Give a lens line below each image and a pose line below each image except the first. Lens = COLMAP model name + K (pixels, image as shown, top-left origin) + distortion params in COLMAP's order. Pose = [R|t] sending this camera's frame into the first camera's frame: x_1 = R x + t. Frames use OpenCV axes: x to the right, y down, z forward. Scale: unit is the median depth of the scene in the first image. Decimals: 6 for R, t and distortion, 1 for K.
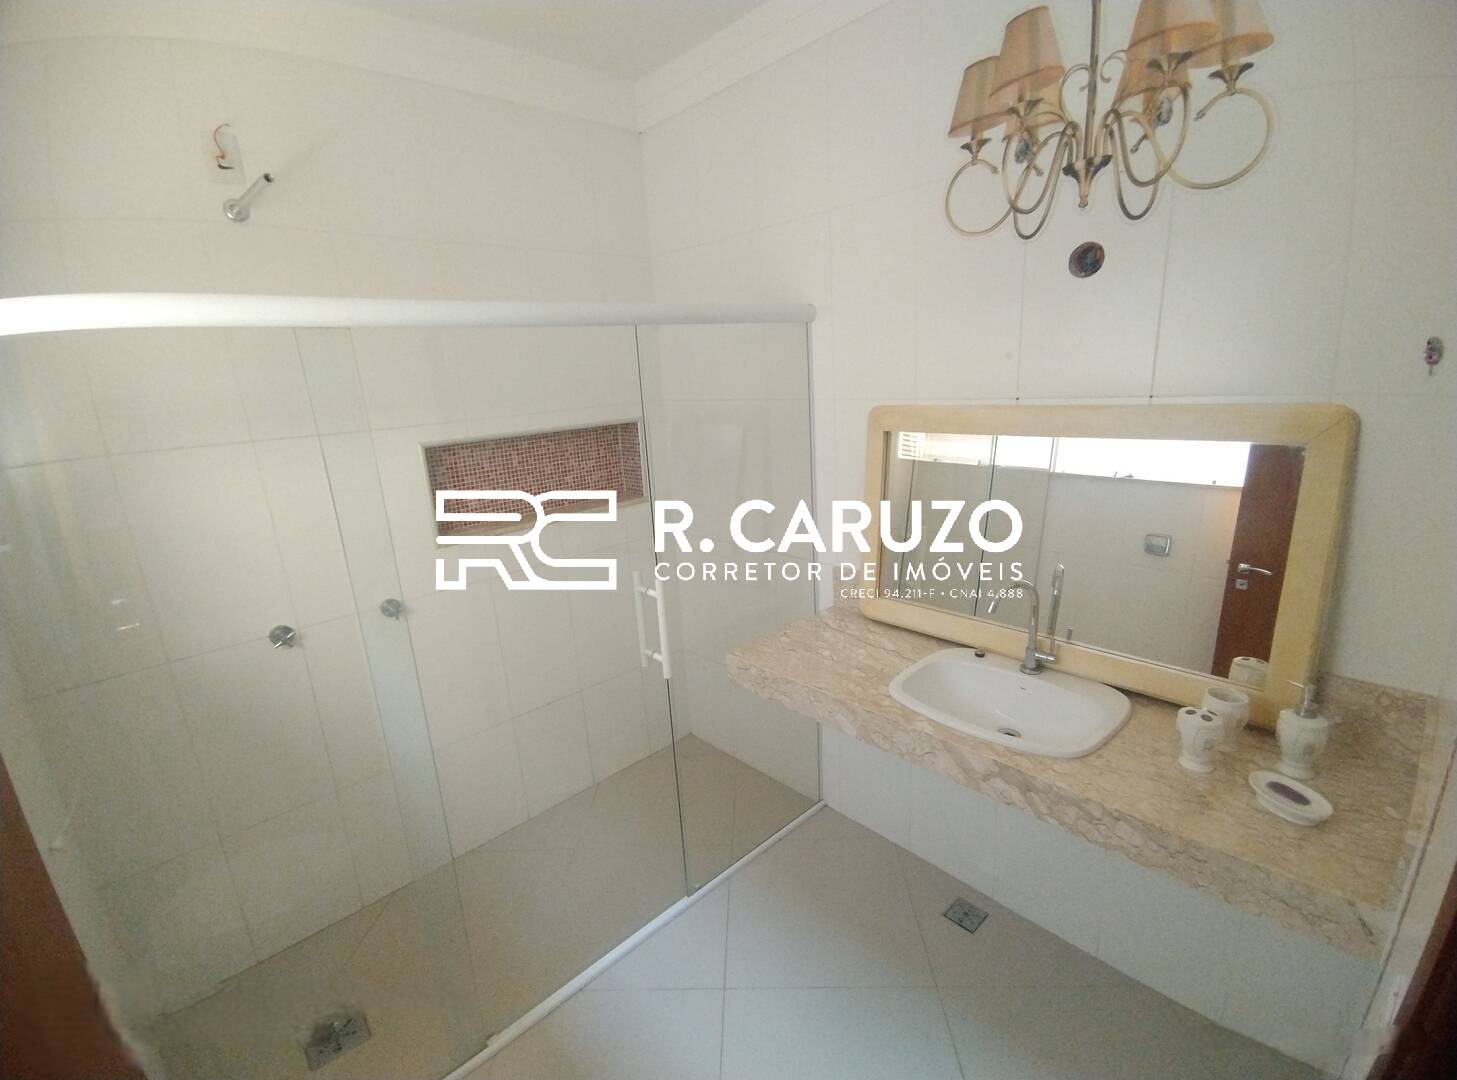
lens RADIAL K [[651.0, 0, 728.5], [0, 651.0, 540.0], [0, 0, 1]] dist [-0.022700, -0.003670]
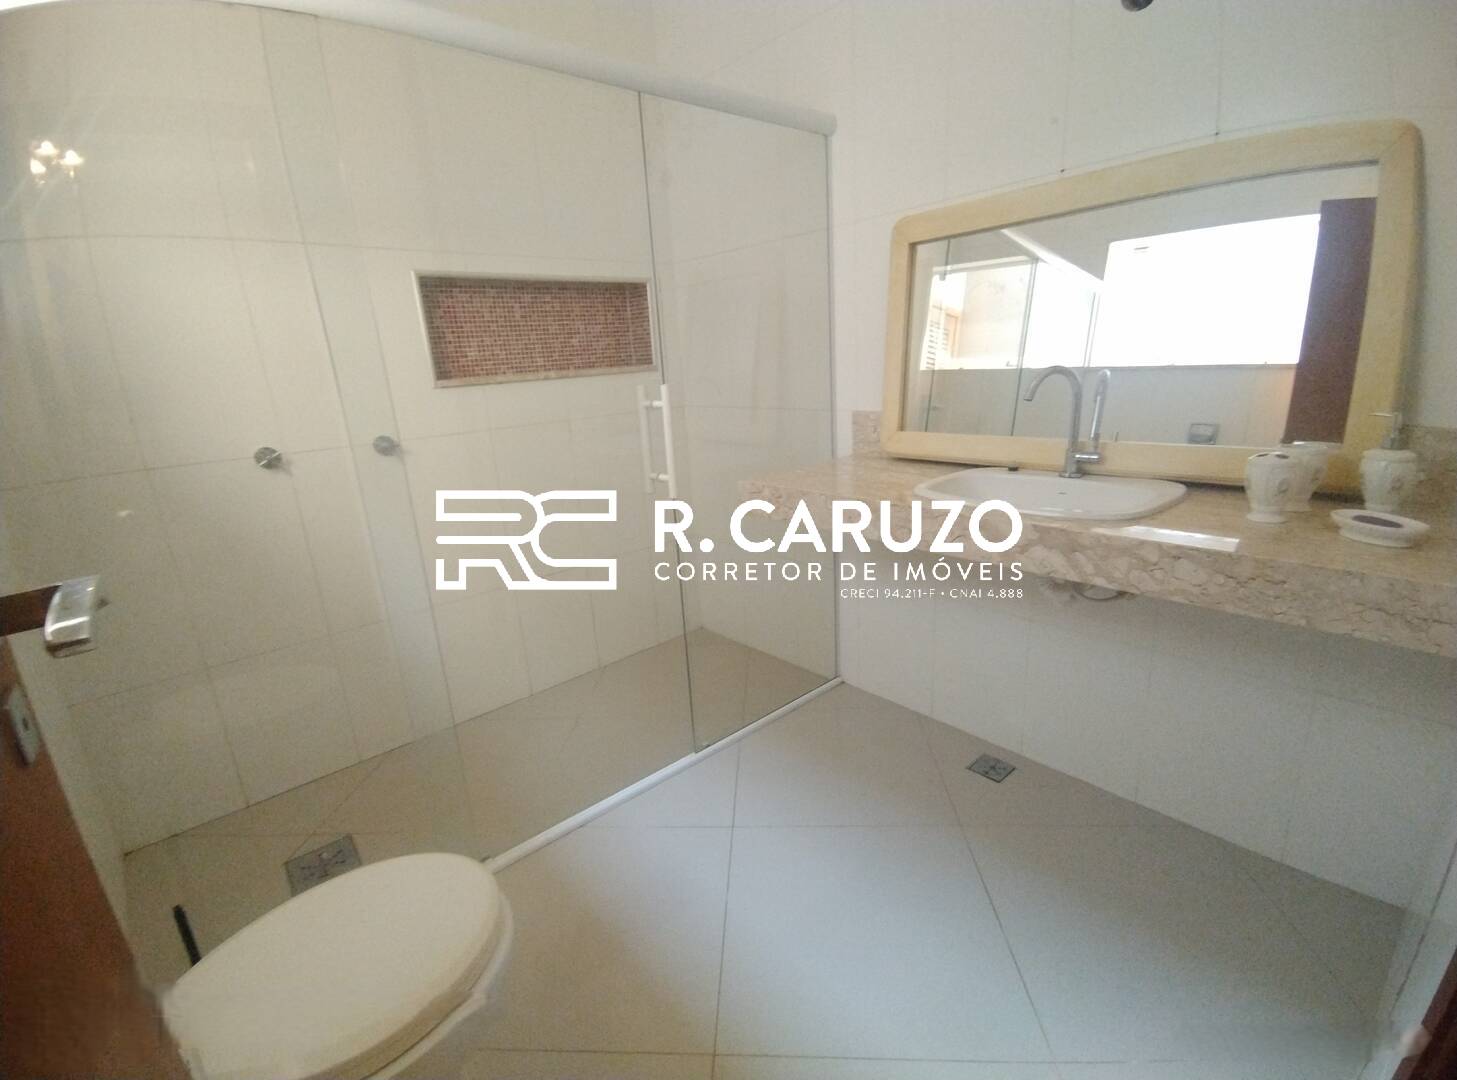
lens RADIAL K [[657.0, 0, 728.5], [0, 657.0, 540.0], [0, 0, 1]] dist [-0.025706, -0.000462]
pose [[0.999635, 0.007264, -0.026022, 0.008494], [-0.006392, 0.999420, 0.033451, 0.216291], [0.026250, -0.033273, 0.999102, 0.055033]]
